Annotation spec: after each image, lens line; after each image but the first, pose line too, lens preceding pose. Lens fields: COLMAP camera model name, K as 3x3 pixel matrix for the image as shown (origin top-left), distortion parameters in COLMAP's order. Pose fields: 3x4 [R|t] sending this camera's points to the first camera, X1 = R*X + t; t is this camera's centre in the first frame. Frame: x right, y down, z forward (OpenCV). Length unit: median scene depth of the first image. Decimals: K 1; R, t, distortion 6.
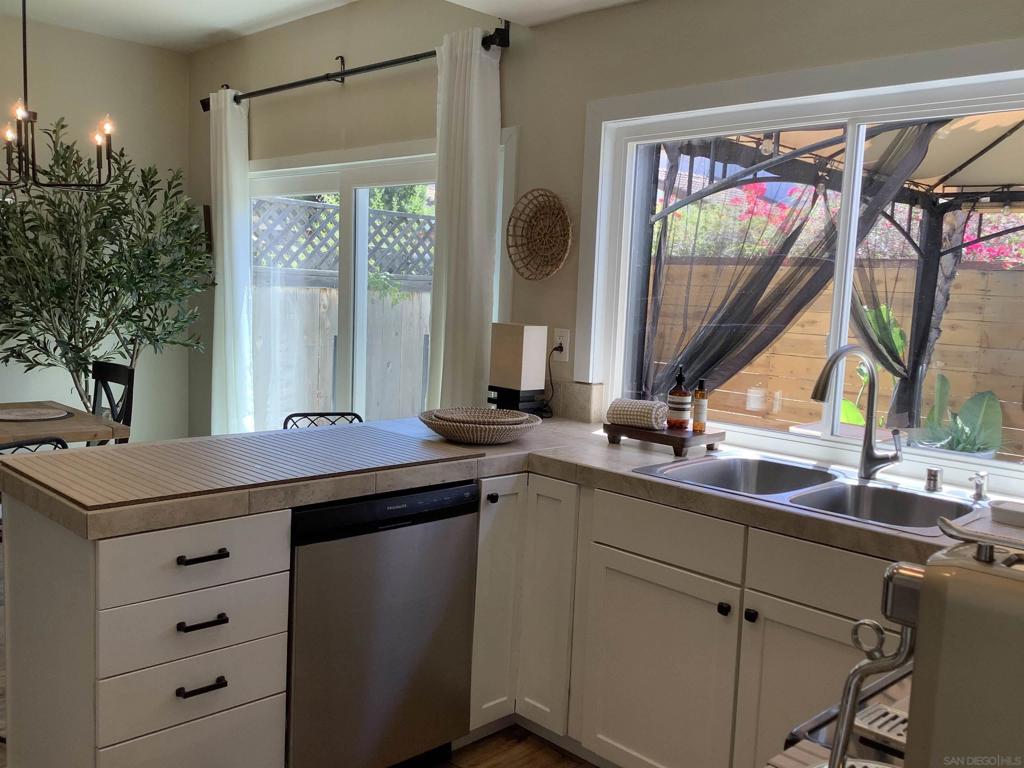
lens RADIAL K [[916.3, 0, 512.0], [0, 916.3, 384.0], [0, 0, 1]] dist [0.145474, -0.266999]
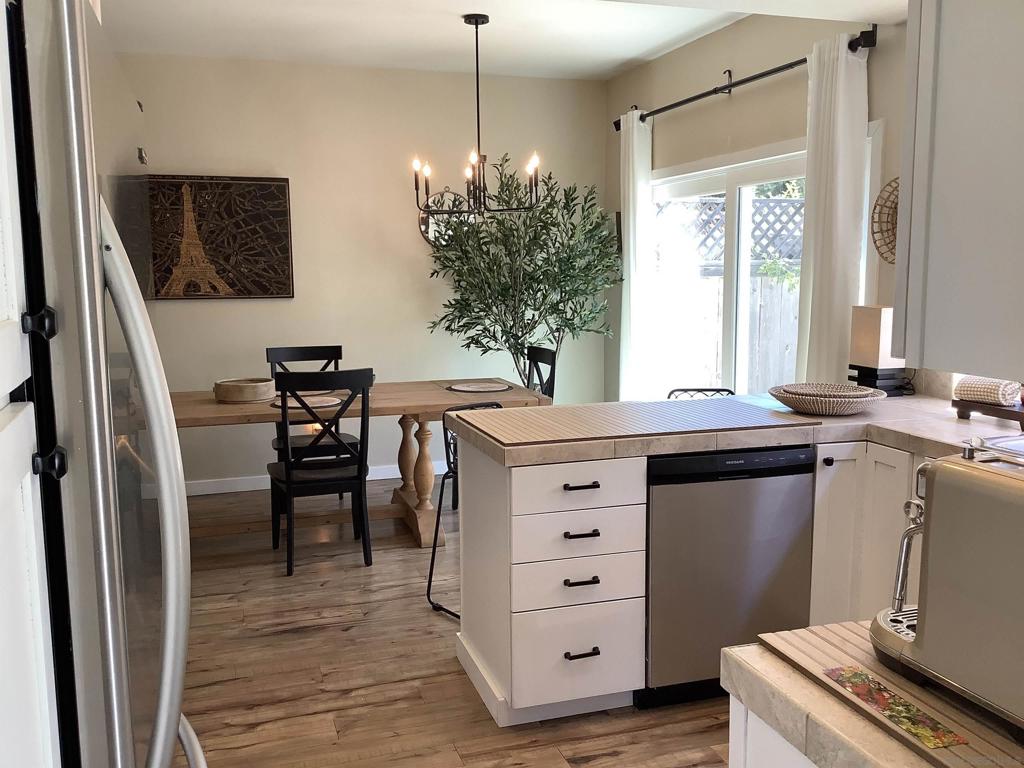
lens RADIAL K [[916.3, 0, 512.0], [0, 916.3, 384.0], [0, 0, 1]] dist [0.145474, -0.266999]
pose [[0.896541, 0.010006, -0.442848, 0.082489], [-0.002943, 0.999857, 0.016633, 0.006246], [0.442951, -0.013609, 0.896443, -0.121704]]
